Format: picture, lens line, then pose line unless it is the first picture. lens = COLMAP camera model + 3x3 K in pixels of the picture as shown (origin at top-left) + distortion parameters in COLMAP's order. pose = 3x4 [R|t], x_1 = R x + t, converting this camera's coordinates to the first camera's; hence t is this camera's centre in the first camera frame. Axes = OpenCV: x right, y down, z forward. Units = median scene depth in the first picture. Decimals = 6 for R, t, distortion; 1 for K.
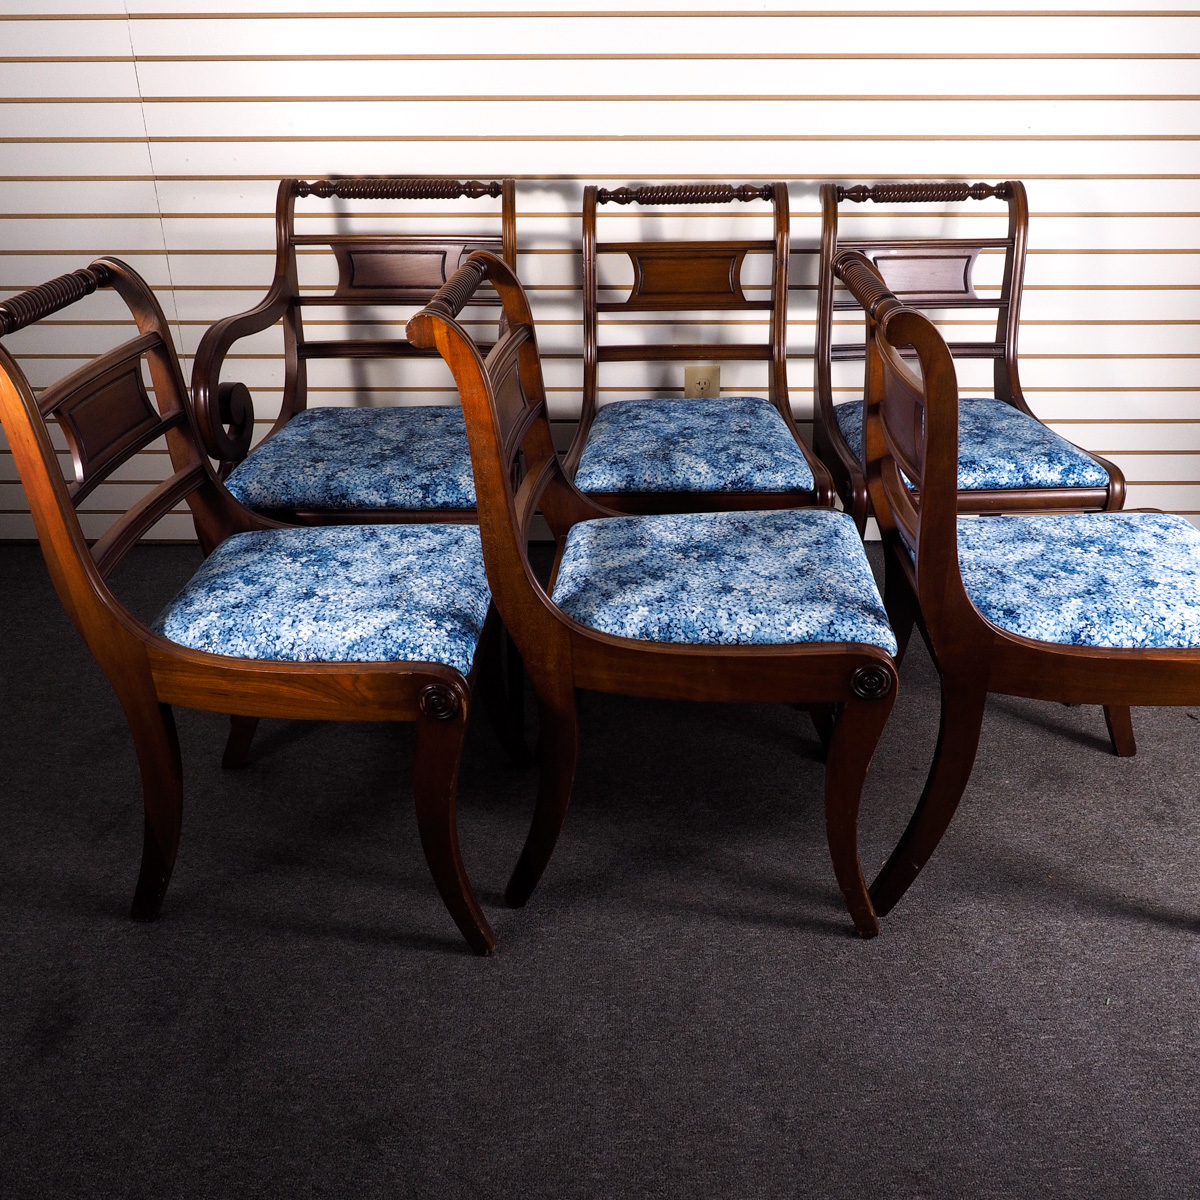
lens RADIAL K [[1131.9, 0, 591.5], [0, 1131.9, 599.1], [0, 0, 1]] dist [-0.016636, 0.000000]
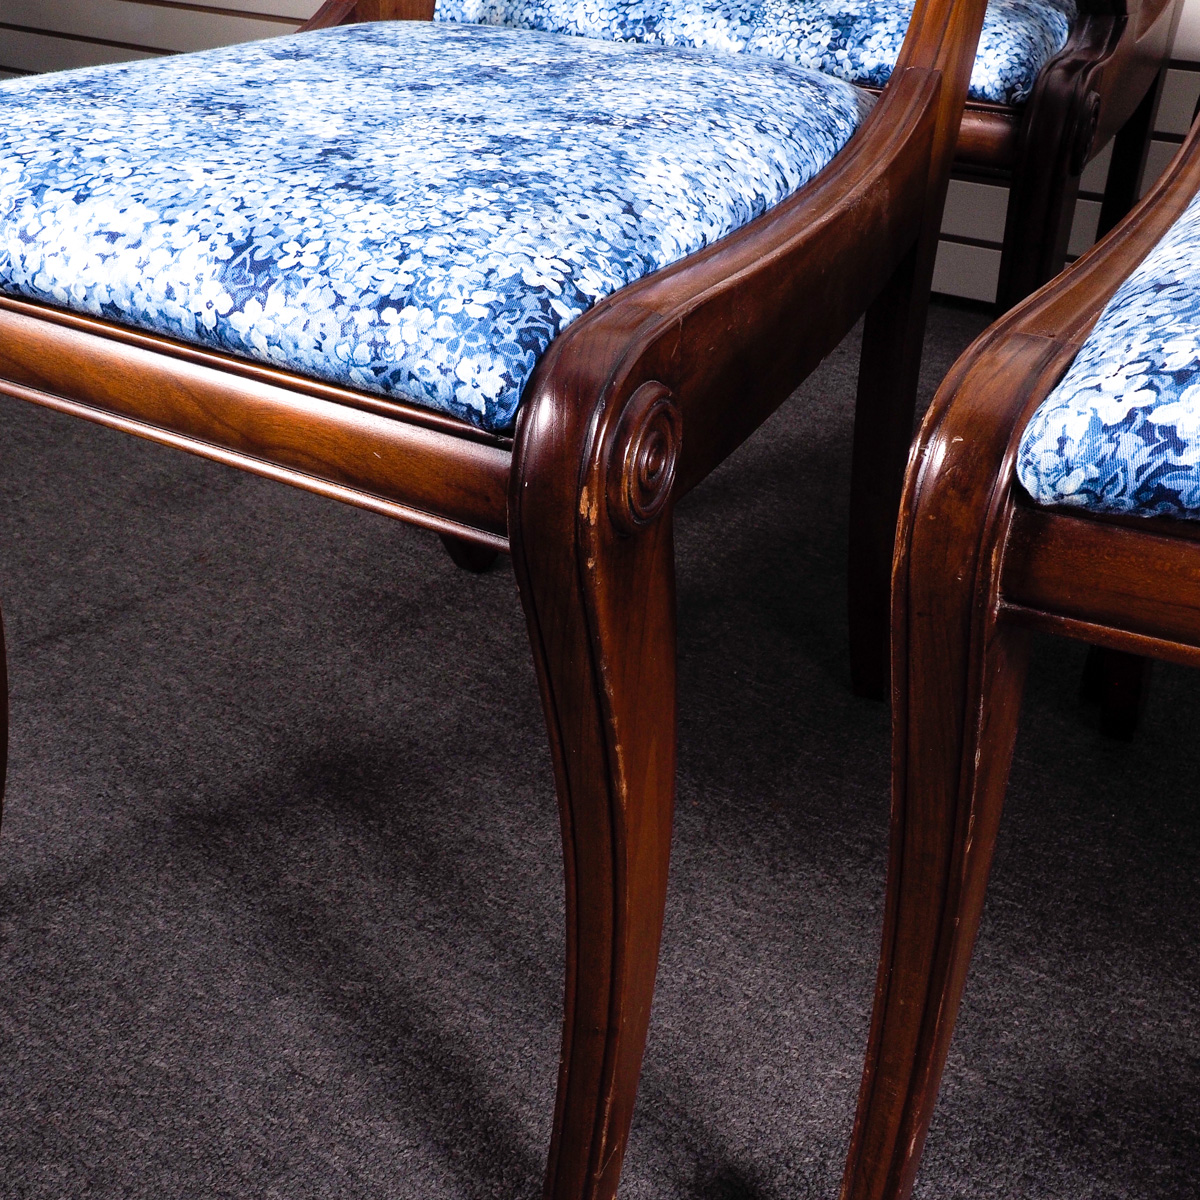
lens RADIAL K [[1315.9, 0, 610.3], [0, 1315.9, 587.1], [0, 0, 1]] dist [-0.008736, 0.000000]
pose [[0.860897, 0.280680, -0.424353, 0.027222], [-0.238637, 0.959386, 0.150436, 0.037289], [0.449343, -0.028244, 0.892913, 0.584838]]
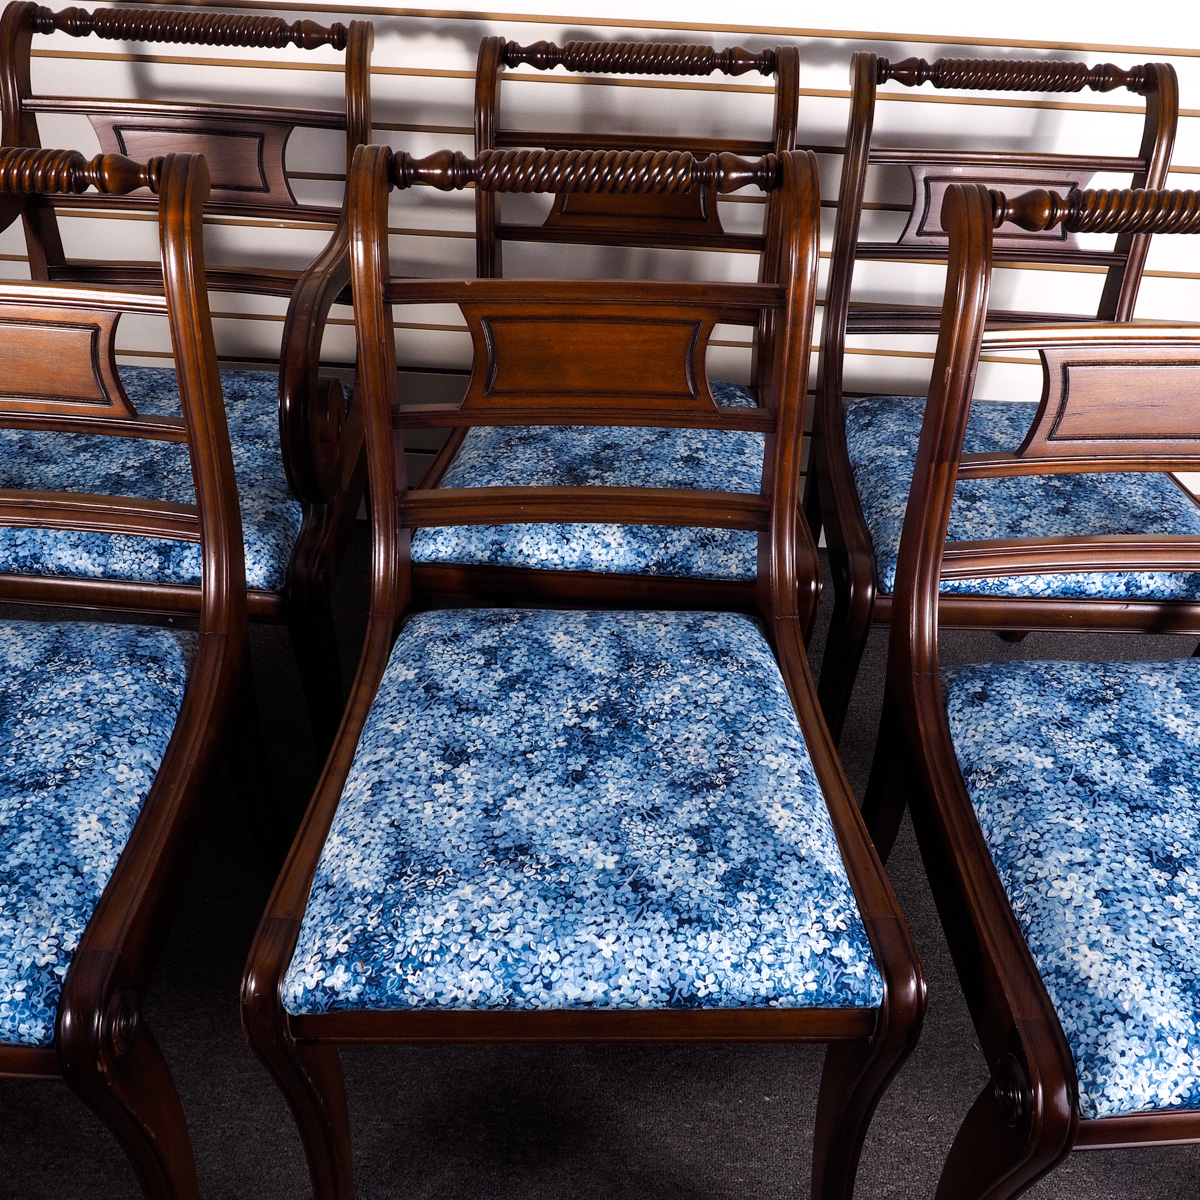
lens RADIAL K [[1131.9, 0, 597.6], [0, 1131.9, 598.5], [0, 0, 1]] dist [-0.016636, 0.000000]
pose [[0.998192, 0.058426, -0.014108, 0.106243], [-0.055605, 0.986772, 0.152280, -0.187957], [0.022818, -0.151221, 0.988237, 0.398172]]
